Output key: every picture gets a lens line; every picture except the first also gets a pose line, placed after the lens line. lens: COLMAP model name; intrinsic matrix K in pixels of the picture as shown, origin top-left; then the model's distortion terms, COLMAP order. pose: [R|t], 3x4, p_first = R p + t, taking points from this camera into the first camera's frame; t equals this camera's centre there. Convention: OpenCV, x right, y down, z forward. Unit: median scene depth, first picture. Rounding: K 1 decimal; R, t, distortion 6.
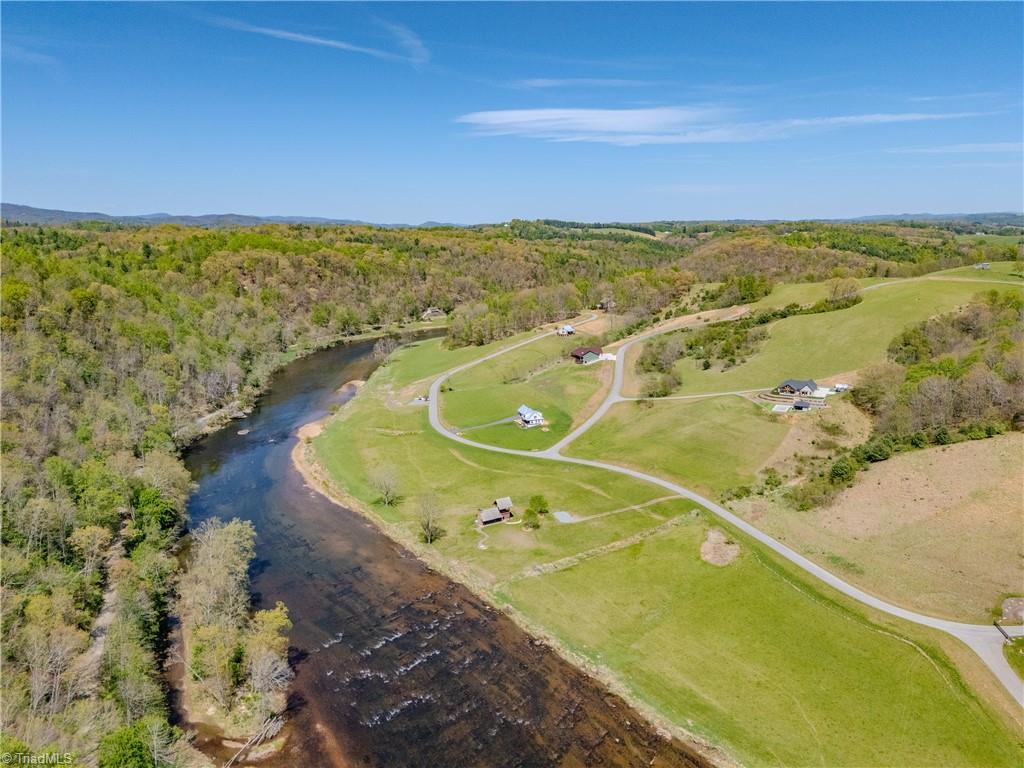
lens RADIAL K [[739.6, 0, 511.3], [0, 739.6, 385.2], [0, 0, 1]] dist [0.088721, -0.062006]
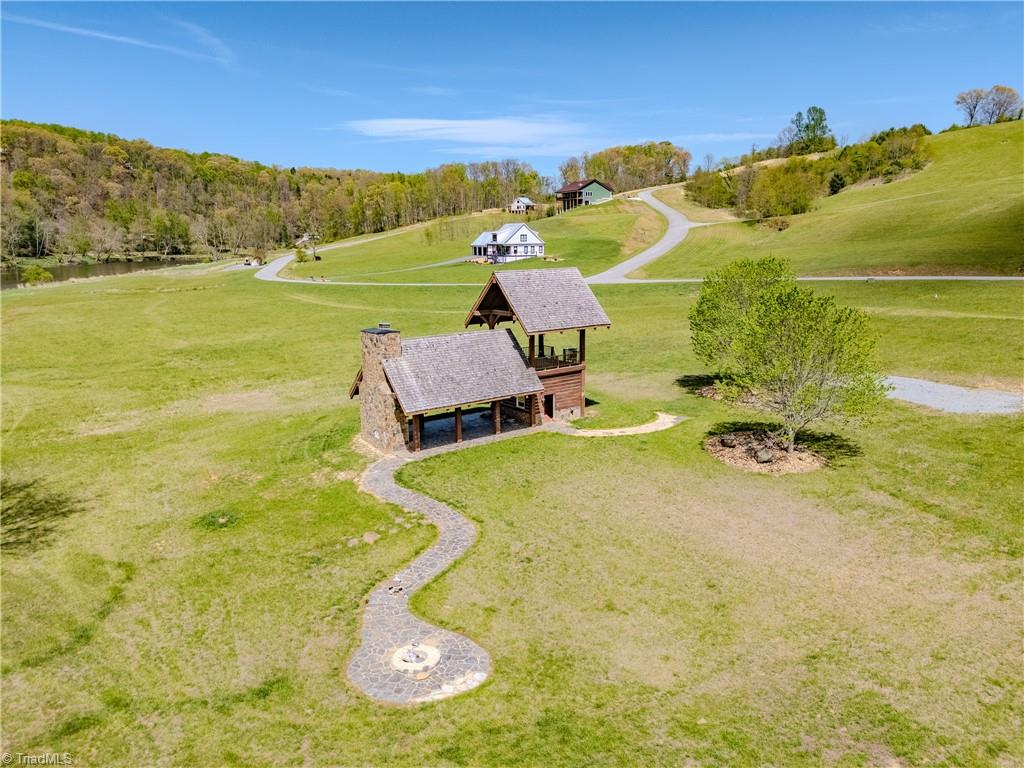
lens RADIAL K [[739.6, 0, 511.6], [0, 739.6, 382.4], [0, 0, 1]] dist [0.088721, -0.062006]
pose [[0.991233, -0.018653, 0.130801, -0.013179], [0.021303, 0.999595, -0.018885, 0.064871], [-0.130396, 0.021506, 0.991229, 0.313639]]
